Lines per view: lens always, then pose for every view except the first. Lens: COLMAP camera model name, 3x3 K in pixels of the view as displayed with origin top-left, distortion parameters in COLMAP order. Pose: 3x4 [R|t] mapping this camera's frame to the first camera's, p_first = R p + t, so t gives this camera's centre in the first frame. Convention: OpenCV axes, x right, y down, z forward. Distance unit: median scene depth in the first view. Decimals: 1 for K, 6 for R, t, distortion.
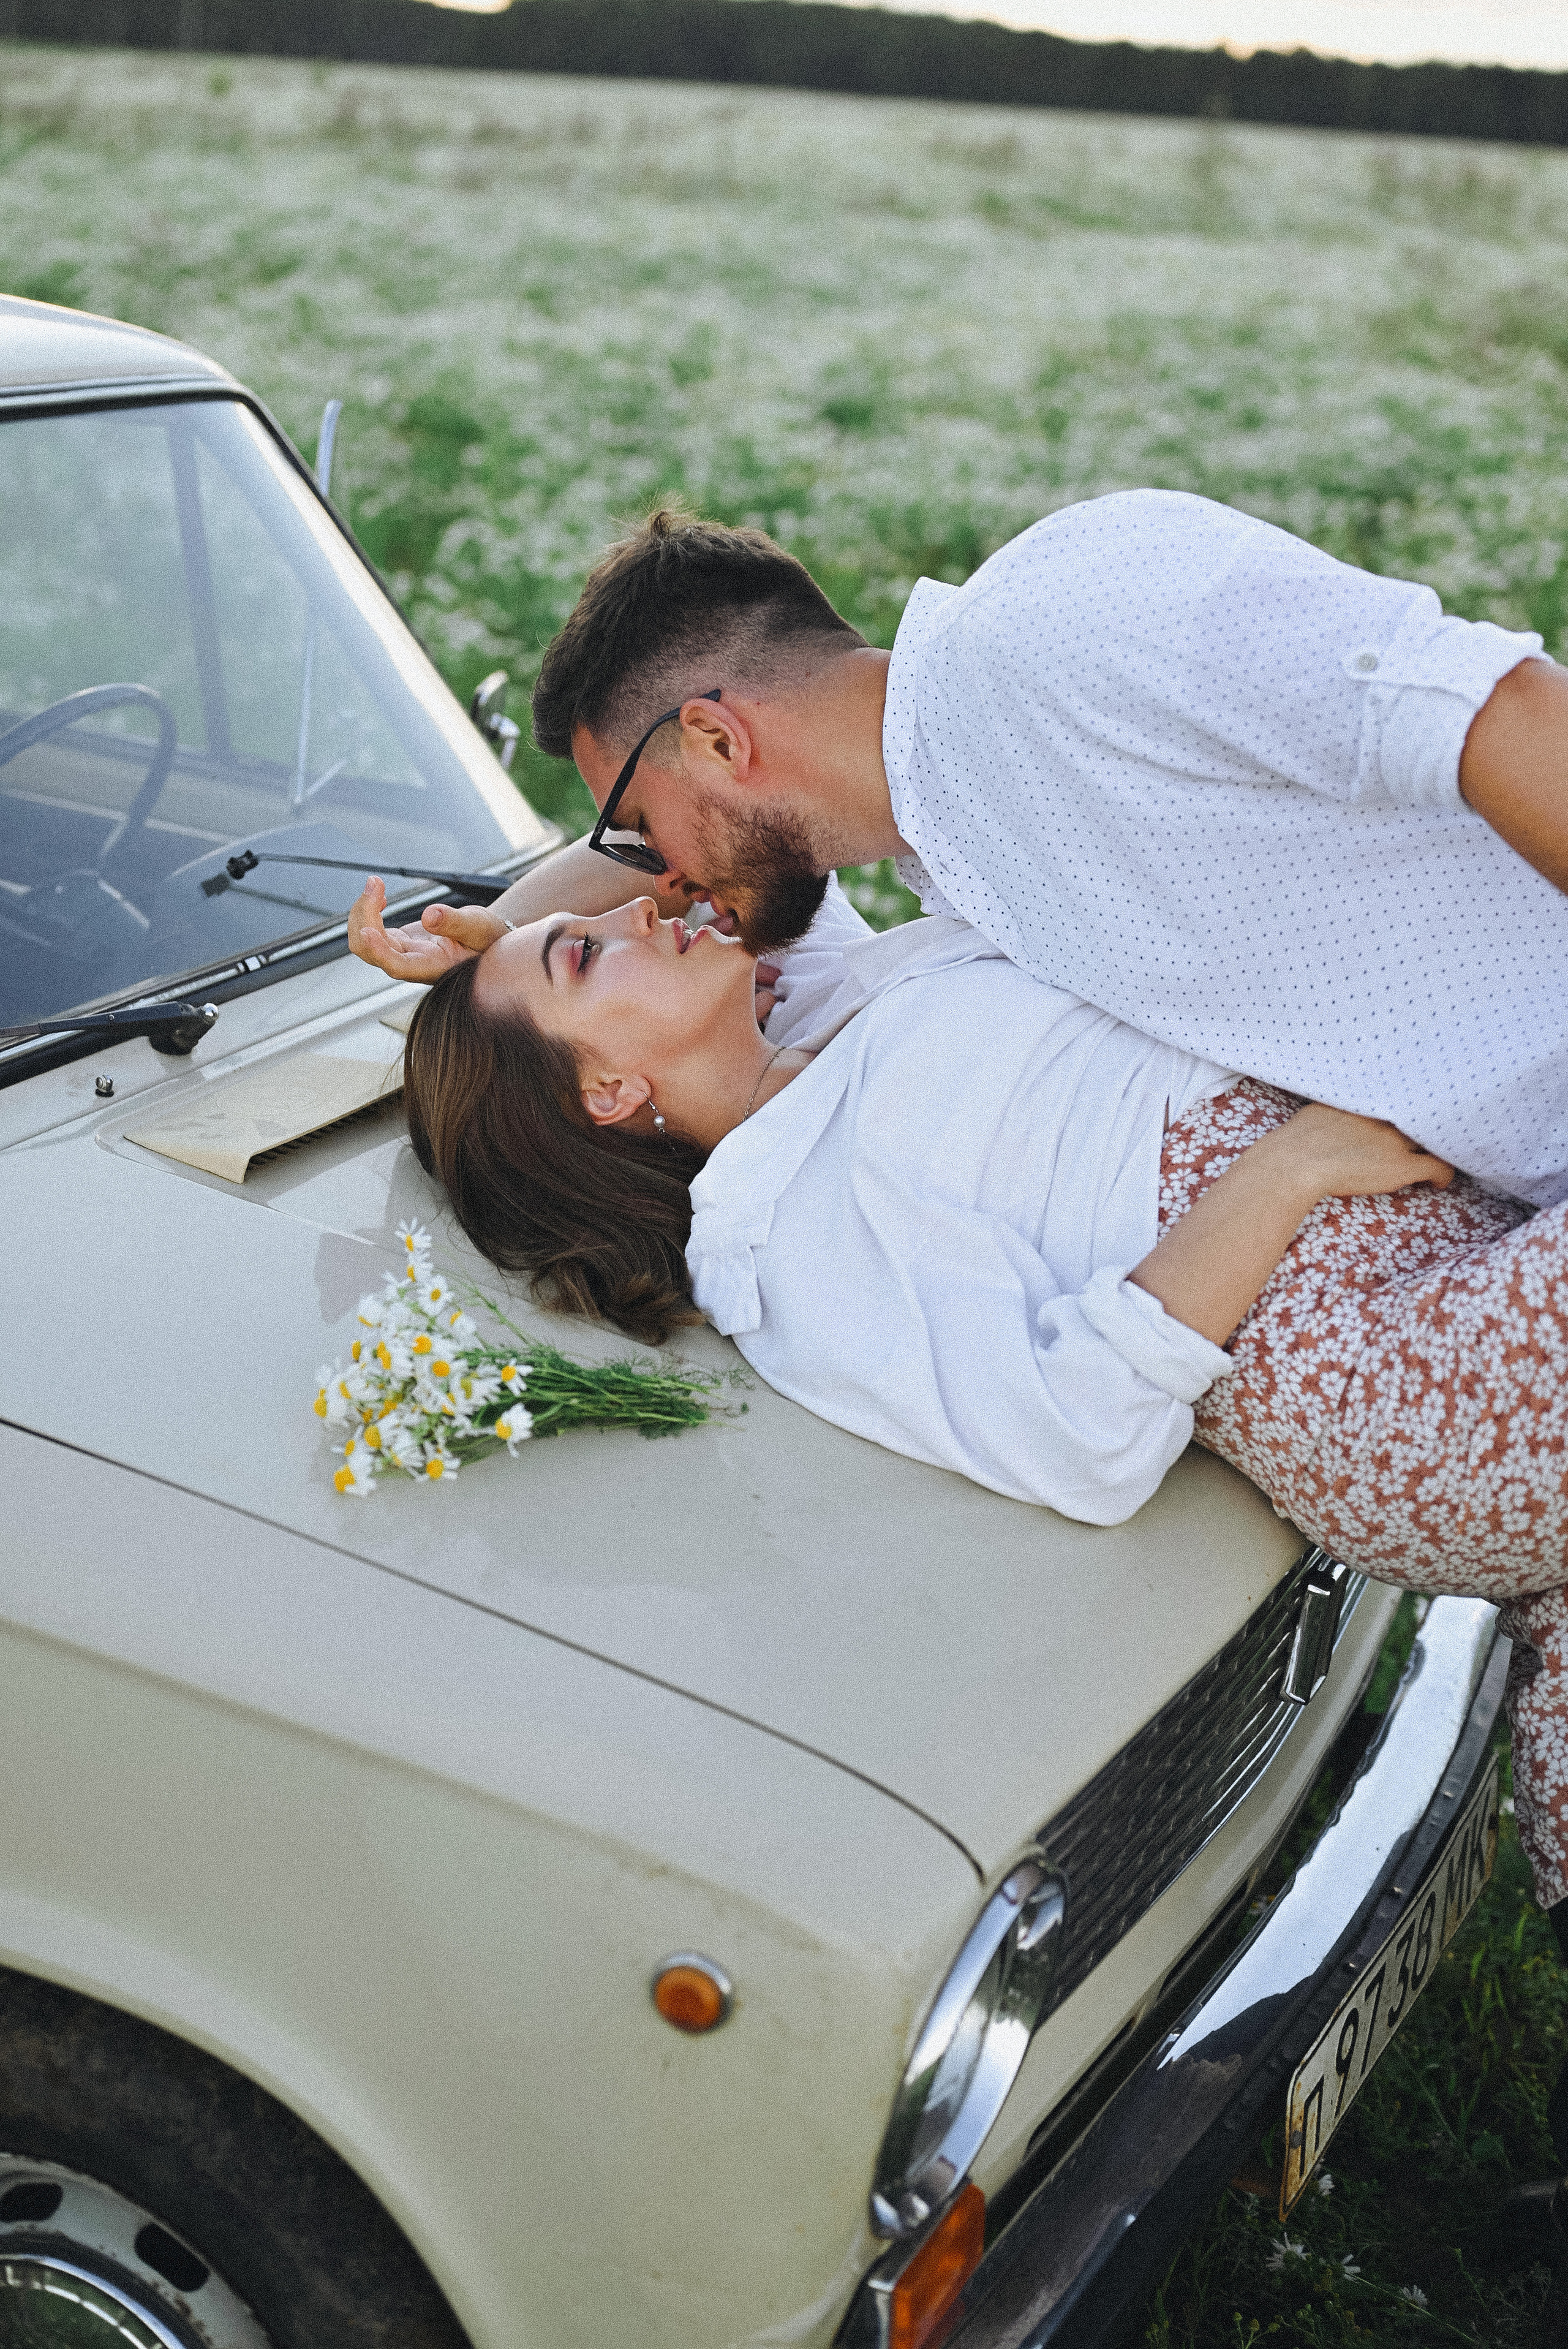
lens RADIAL K [[3458.0, 0, 784.0], [0, 3458.0, 1174.5], [0, 0, 1]] dist [0.018103, 0.035860]
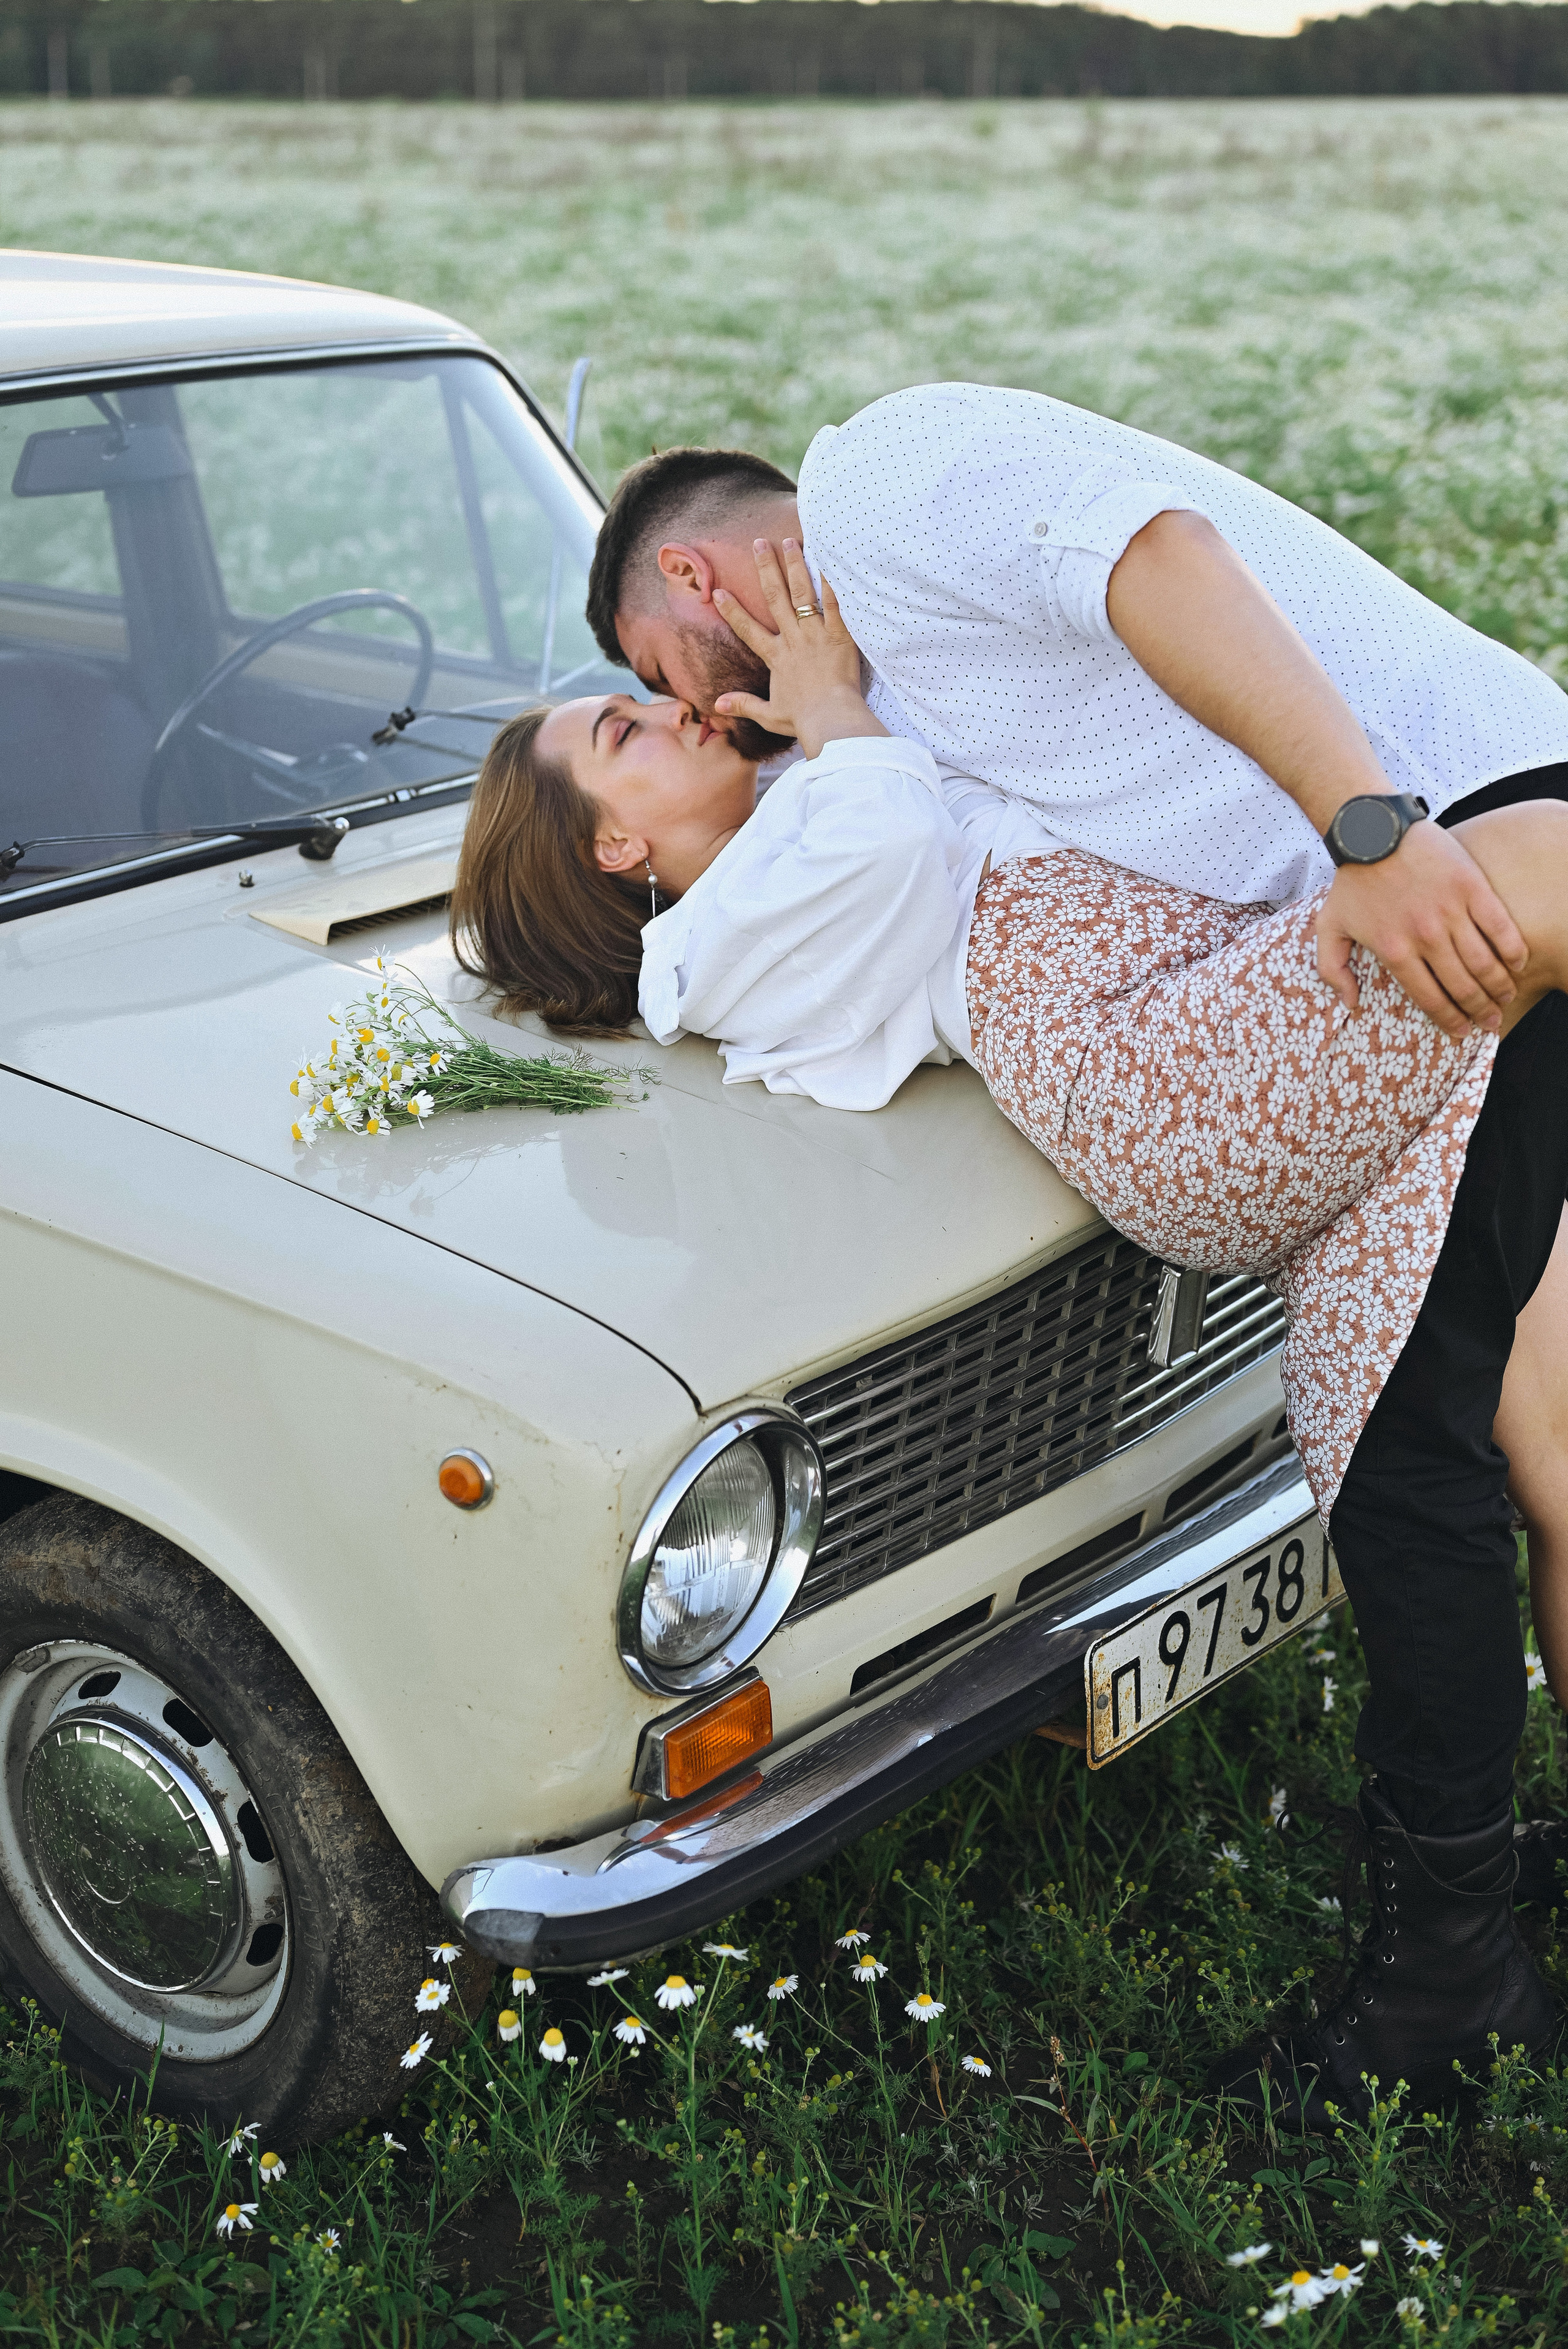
lens RADIAL K [[3458.0, 0, 784.0], [0, 3458.0, 1174.5], [0, 0, 1]] dist [0.018103, 0.035860]
pose [[0.975361, 0.002720, -0.220597, 0.318846], [-0.004566, 0.999959, -0.007857, 0.105680], [0.220567, 0.008671, 0.975333, -0.230190]]
